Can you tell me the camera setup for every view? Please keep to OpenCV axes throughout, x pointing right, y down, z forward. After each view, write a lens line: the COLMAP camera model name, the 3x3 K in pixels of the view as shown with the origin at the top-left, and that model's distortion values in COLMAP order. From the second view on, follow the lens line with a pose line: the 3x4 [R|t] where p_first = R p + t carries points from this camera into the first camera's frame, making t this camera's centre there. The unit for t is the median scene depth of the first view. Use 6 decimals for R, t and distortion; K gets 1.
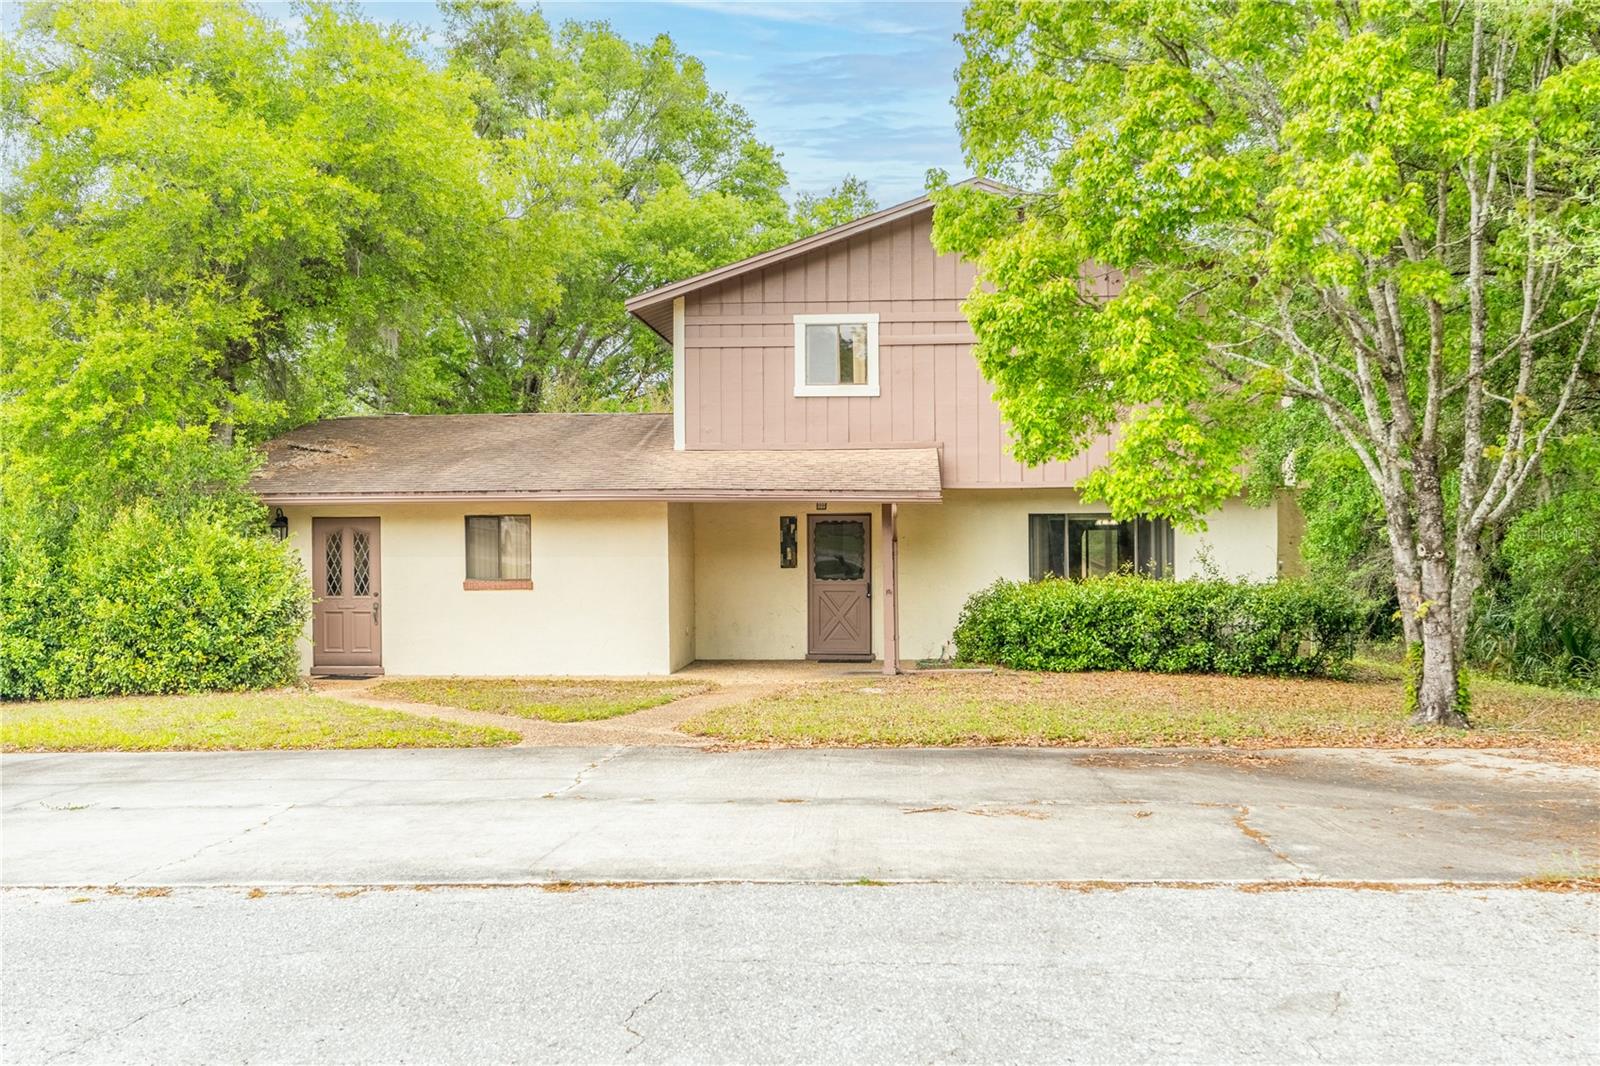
lens RADIAL K [[1590.3, 0, 794.7], [0, 1590.3, 535.8], [0, 0, 1]] dist [-0.024989, 0.000000]
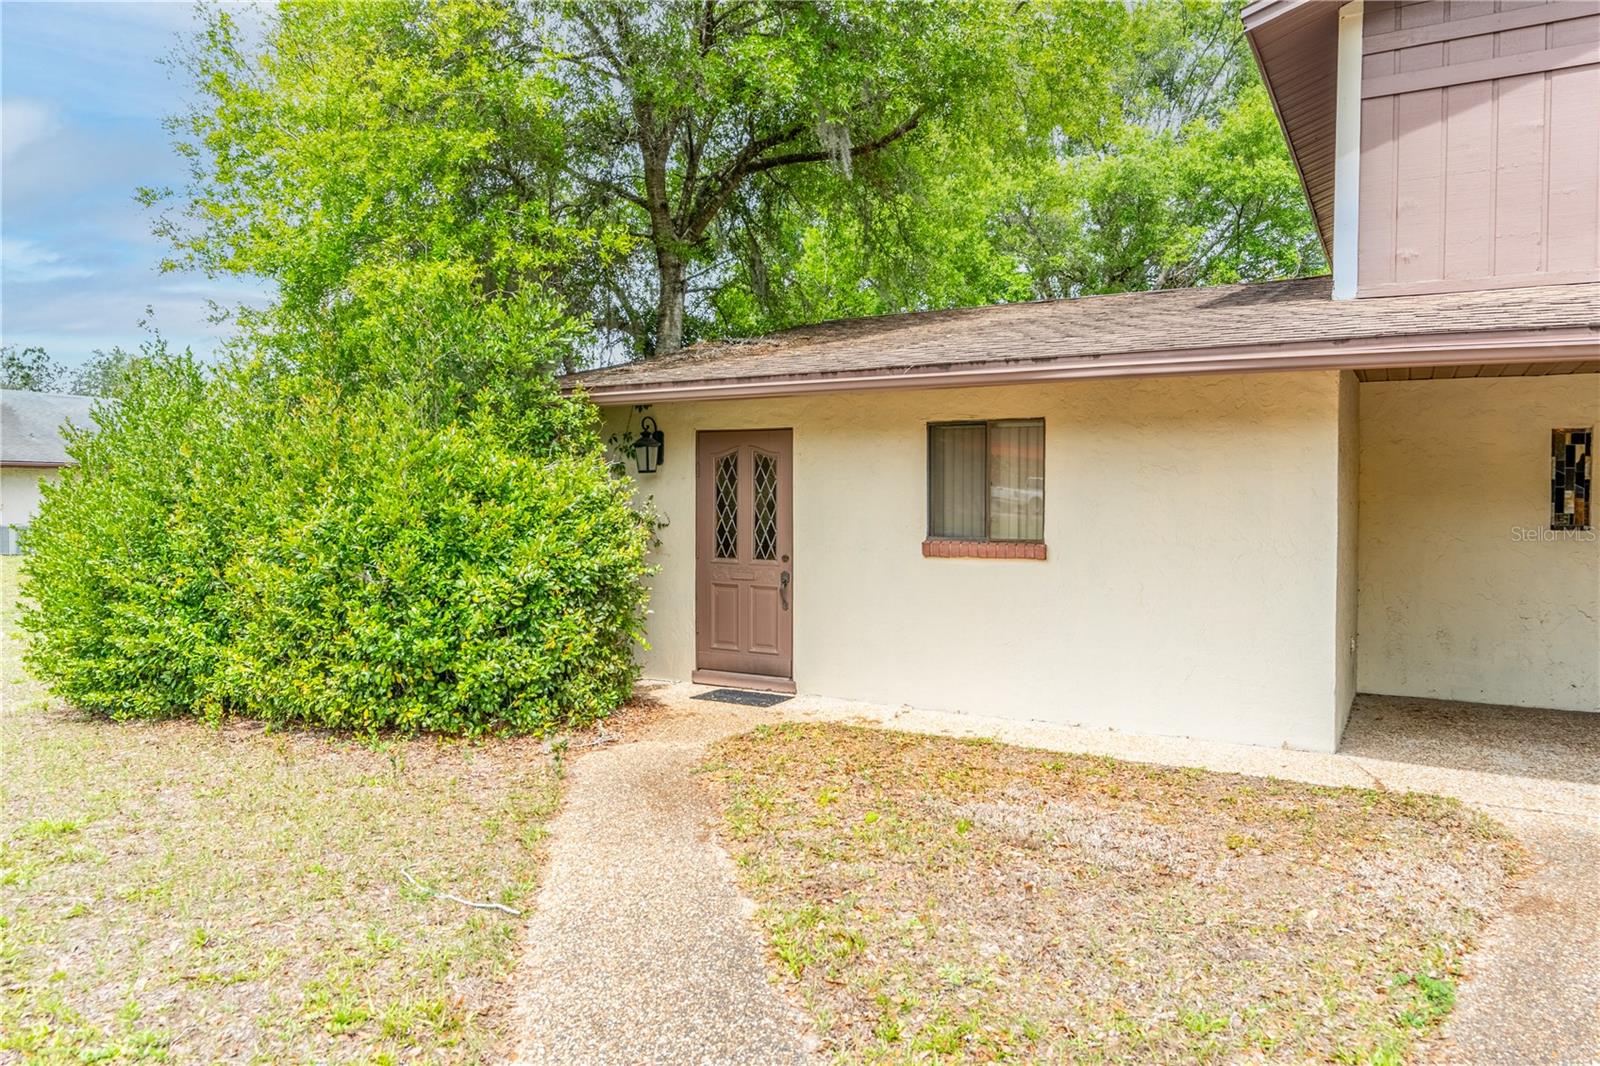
lens RADIAL K [[1067.3, 0, 795.8], [0, 1067.3, 516.2], [0, 0, 1]] dist [0.011159, 0.000252]
pose [[0.900373, 0.020141, -0.434651, -0.085086], [-0.011607, 0.999684, 0.022281, 0.011941], [0.434963, -0.015016, 0.900323, 0.638126]]
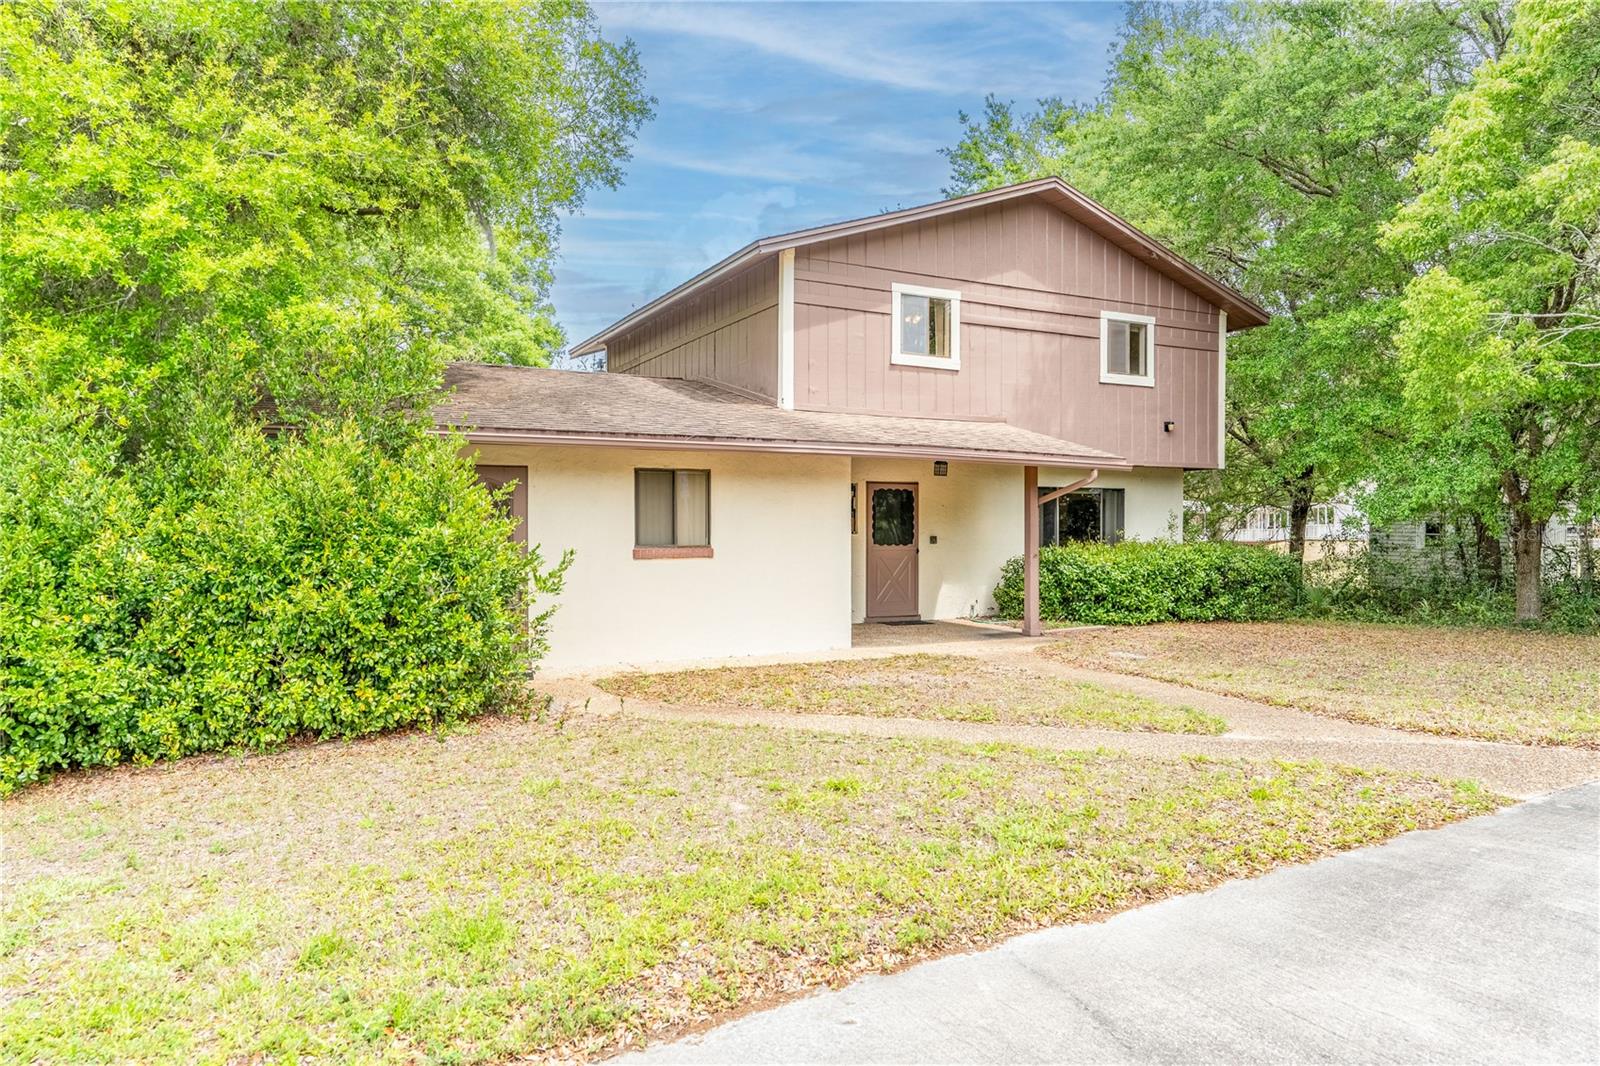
lens RADIAL K [[1024.3, 0, 805.0], [0, 1024.3, 529.8], [0, 0, 1]] dist [0.008845, 0.001423]
pose [[0.849589, 0.002721, 0.527439, -0.410033], [-0.007510, 0.999948, 0.006938, 0.014445], [-0.527392, -0.009856, 0.849565, 0.499493]]
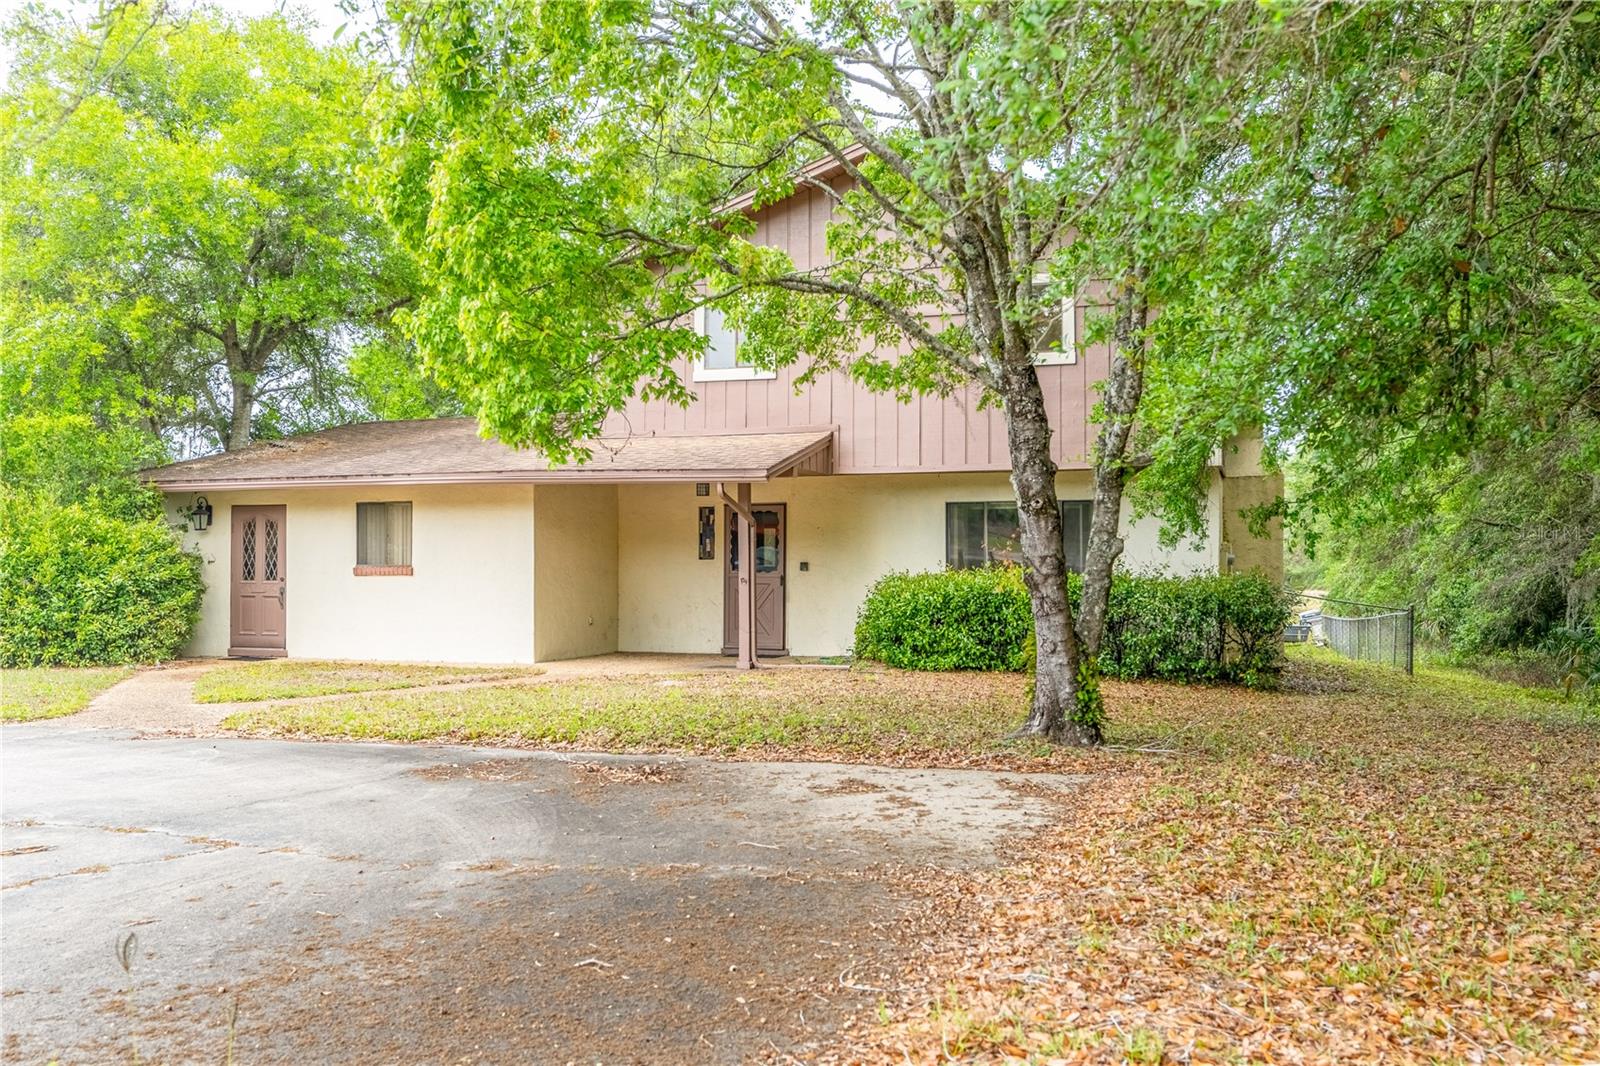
lens RADIAL K [[1346.1, 0, 802.5], [0, 1346.1, 538.7], [0, 0, 1]] dist [-0.002433, 0.012249]
pose [[0.967514, 0.001017, -0.252815, 0.287353], [-0.006150, 0.999791, -0.019517, 0.025411], [0.252742, 0.020438, 0.967318, 0.234287]]
